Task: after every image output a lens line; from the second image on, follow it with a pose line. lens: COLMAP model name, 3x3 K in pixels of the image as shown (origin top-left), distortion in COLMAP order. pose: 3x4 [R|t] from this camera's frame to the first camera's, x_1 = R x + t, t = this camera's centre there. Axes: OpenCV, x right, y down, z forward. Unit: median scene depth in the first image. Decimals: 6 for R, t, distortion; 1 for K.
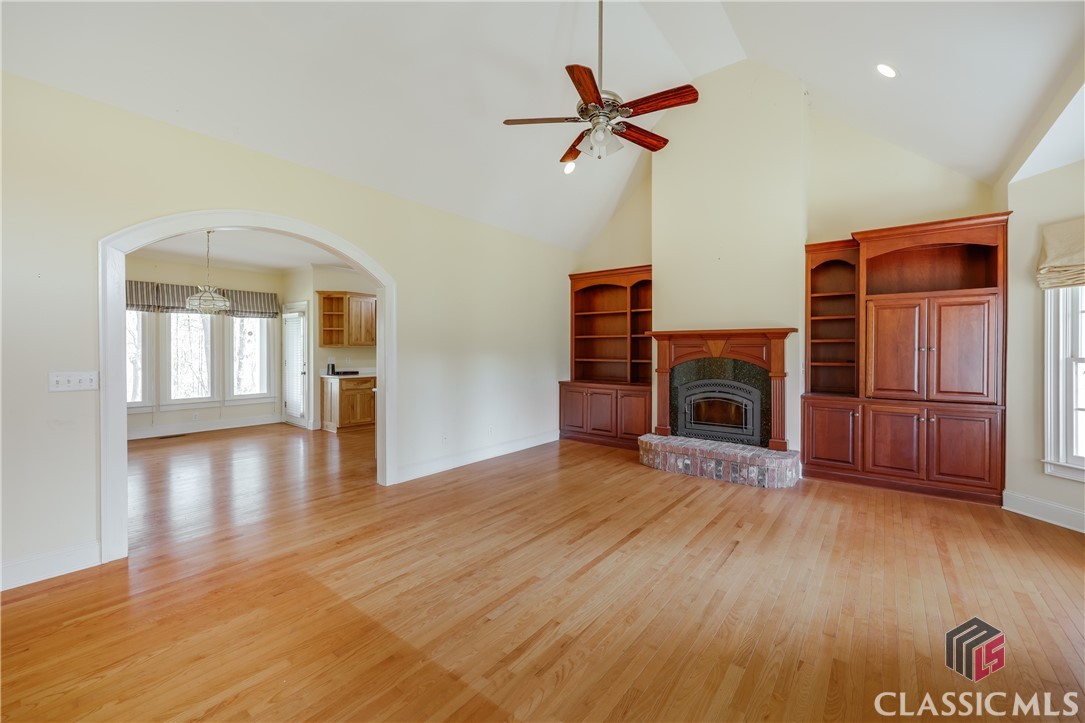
lens RADIAL K [[440.2, 0, 545.1], [0, 440.2, 352.3], [0, 0, 1]] dist [-0.000940, -0.000166]
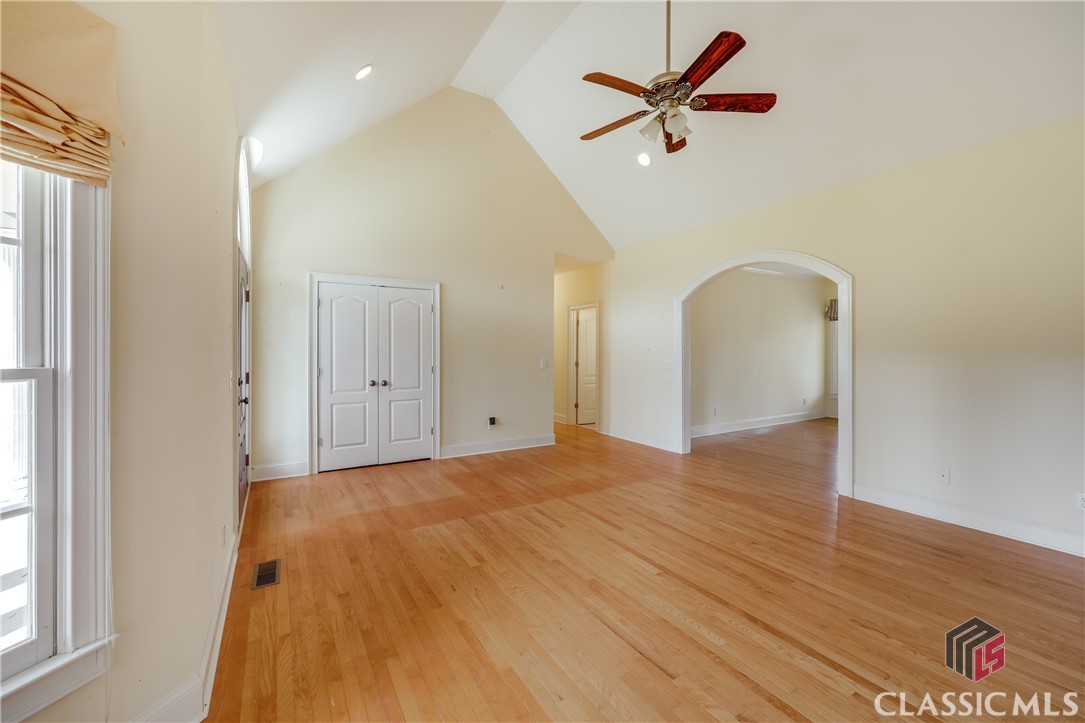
lens RADIAL K [[440.2, 0, 545.1], [0, 440.2, 352.3], [0, 0, 1]] dist [-0.000940, -0.000166]
pose [[-0.359396, 0.003798, -0.933177, 0.994809], [-0.006840, 0.999954, 0.006704, -0.001923], [0.933160, 0.008792, -0.359353, 1.003370]]
